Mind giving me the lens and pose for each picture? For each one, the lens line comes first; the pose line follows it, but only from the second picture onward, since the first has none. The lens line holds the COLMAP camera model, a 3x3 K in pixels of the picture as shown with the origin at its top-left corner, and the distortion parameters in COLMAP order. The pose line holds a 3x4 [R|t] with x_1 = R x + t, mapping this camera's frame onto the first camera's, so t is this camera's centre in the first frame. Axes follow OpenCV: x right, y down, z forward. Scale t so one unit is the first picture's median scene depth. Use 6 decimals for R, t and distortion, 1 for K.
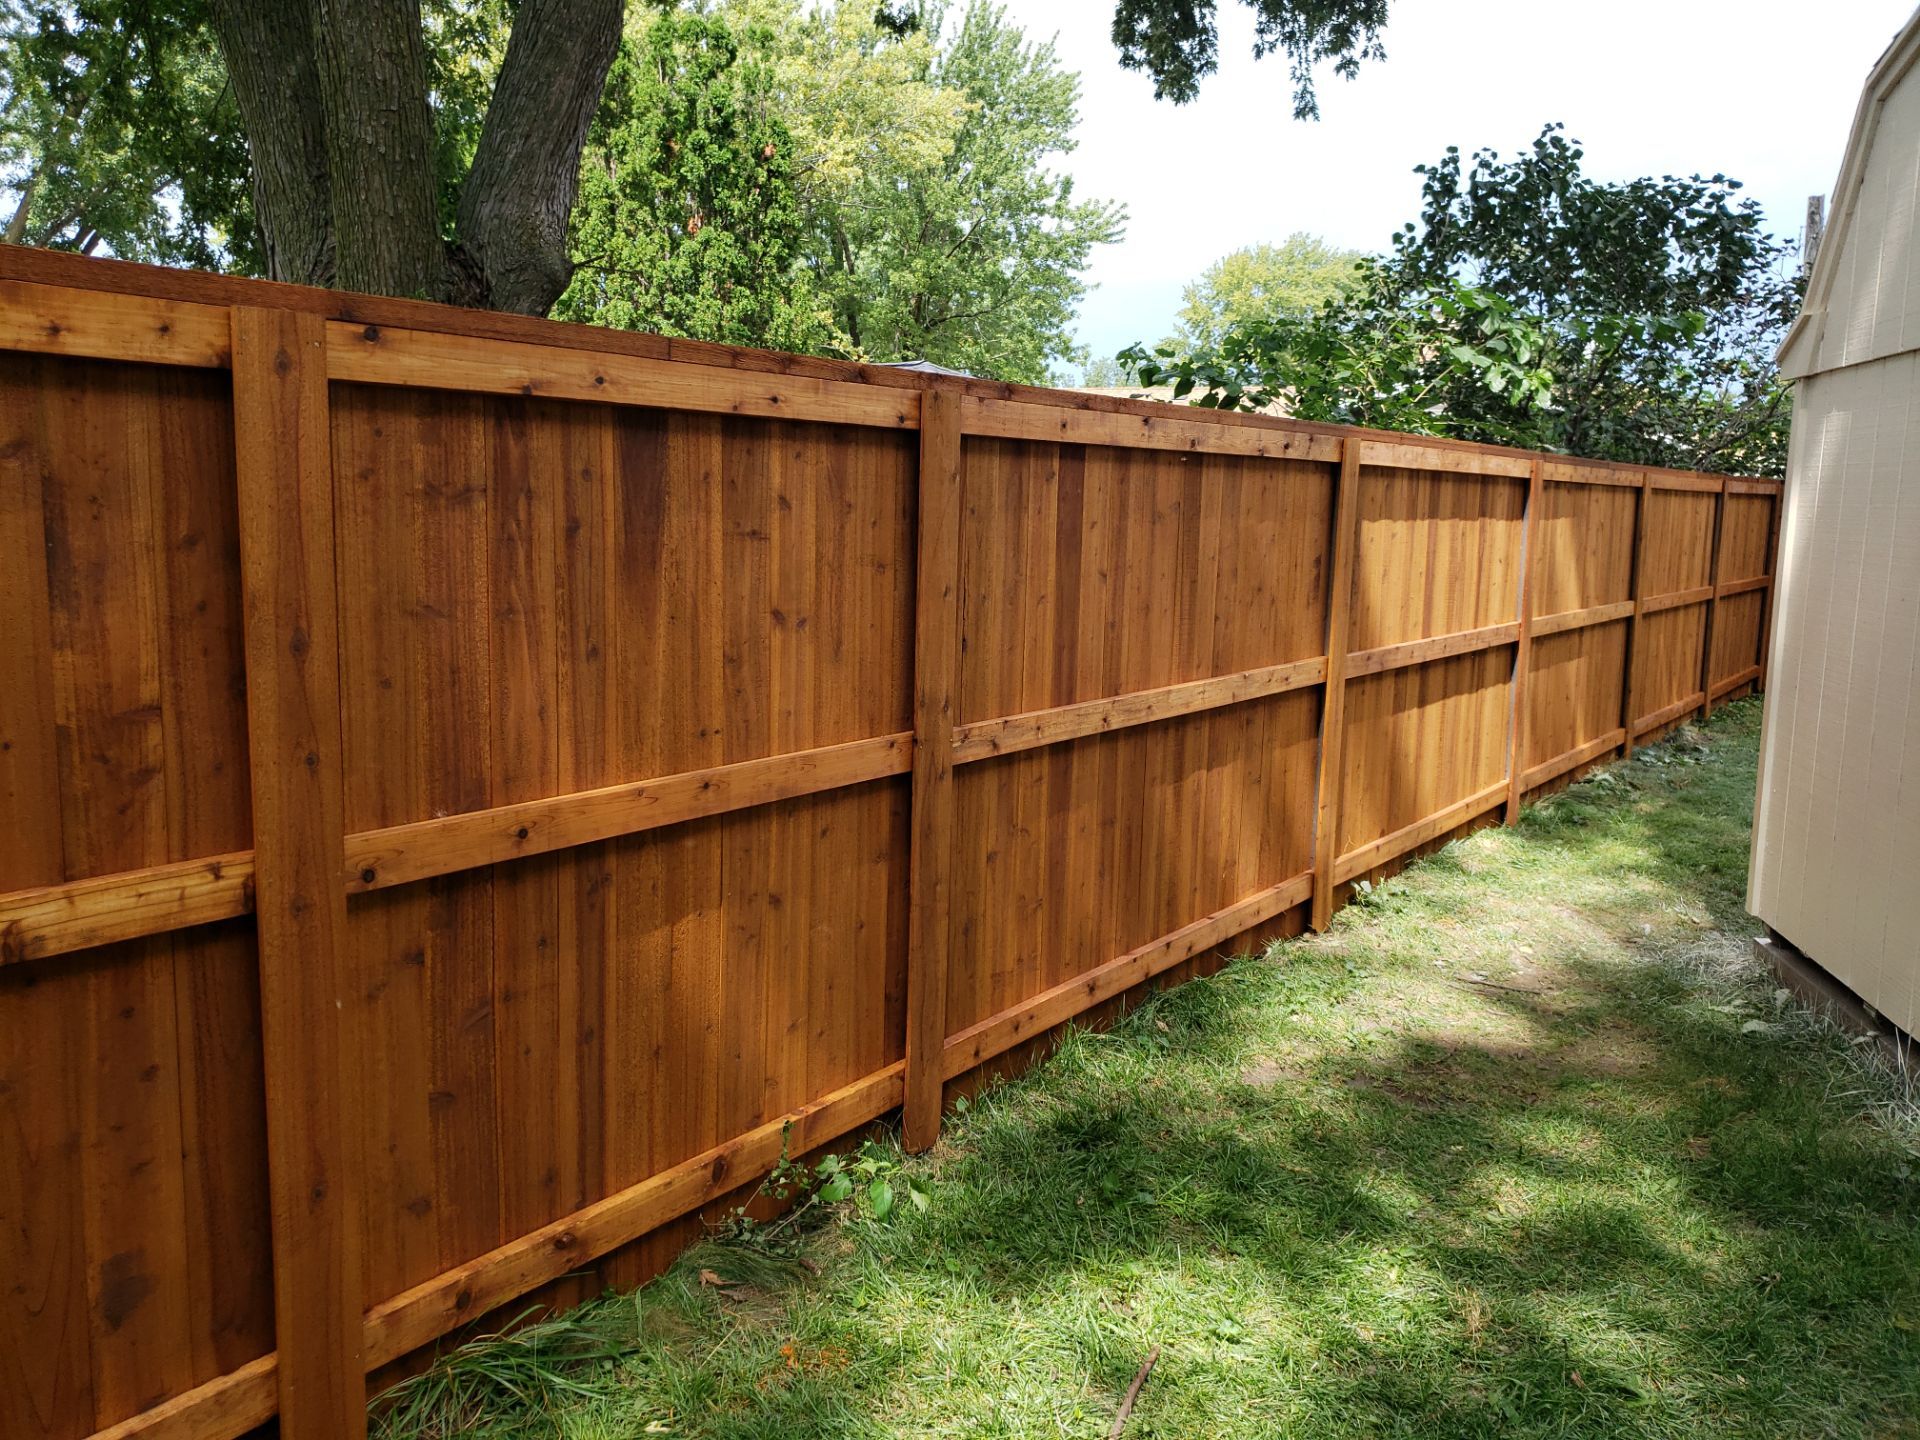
lens RADIAL K [[1427.1, 0, 951.4], [0, 1427.1, 674.8], [0, 0, 1]] dist [-0.023545, 0.000859]
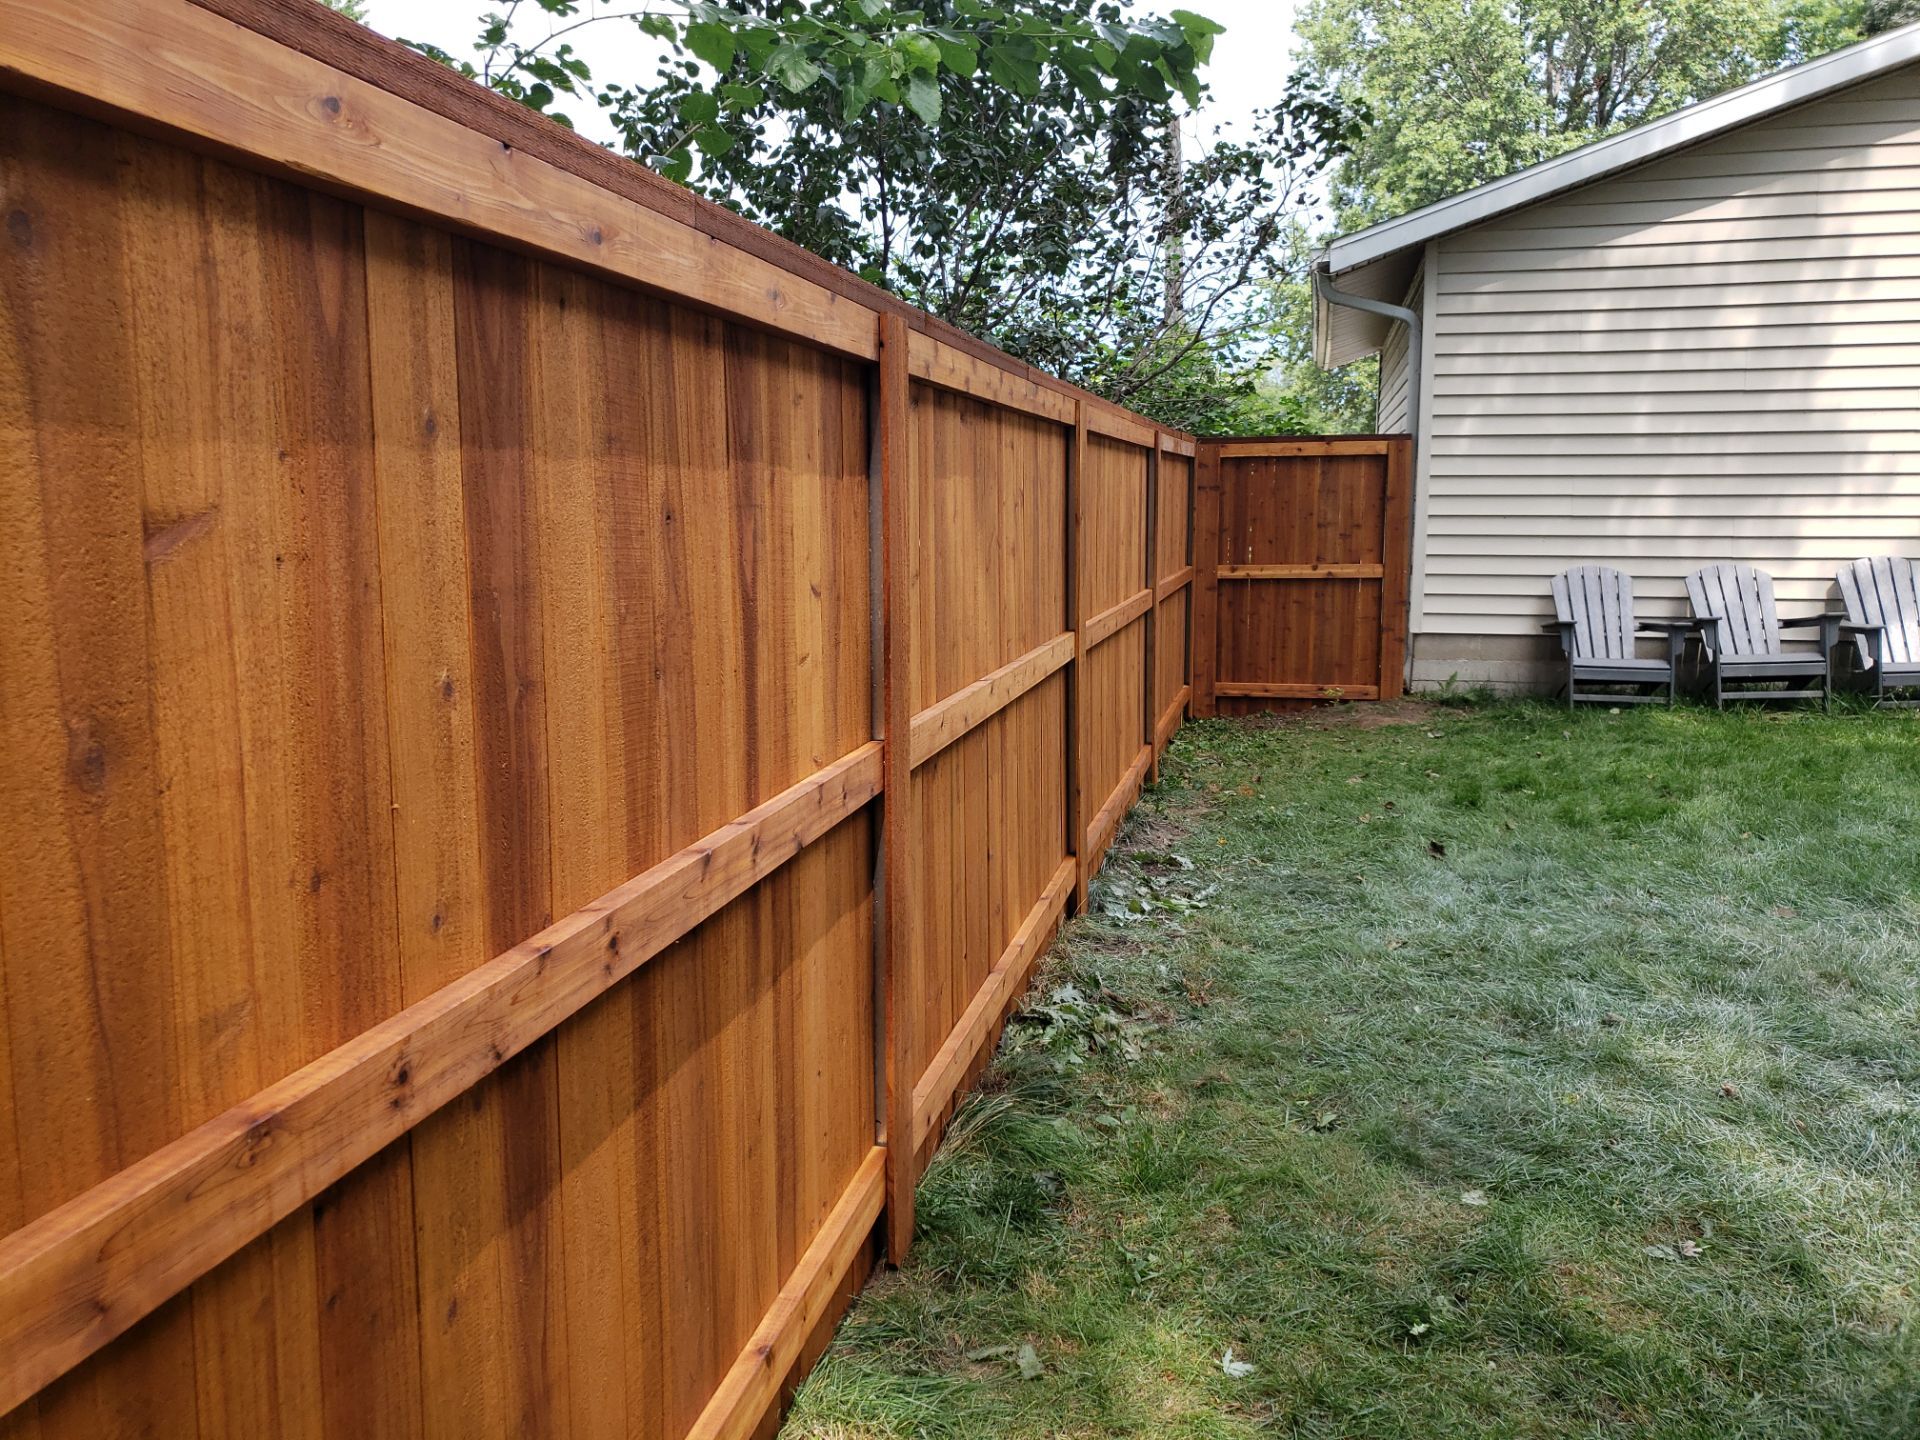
lens RADIAL K [[1427.1, 0, 951.4], [0, 1427.1, 674.8], [0, 0, 1]] dist [-0.023545, 0.000859]
pose [[0.910419, -0.073464, 0.407113, 0.210800], [0.073434, 0.997176, 0.015722, -0.048282], [-0.407118, 0.015583, 0.913243, 0.515136]]
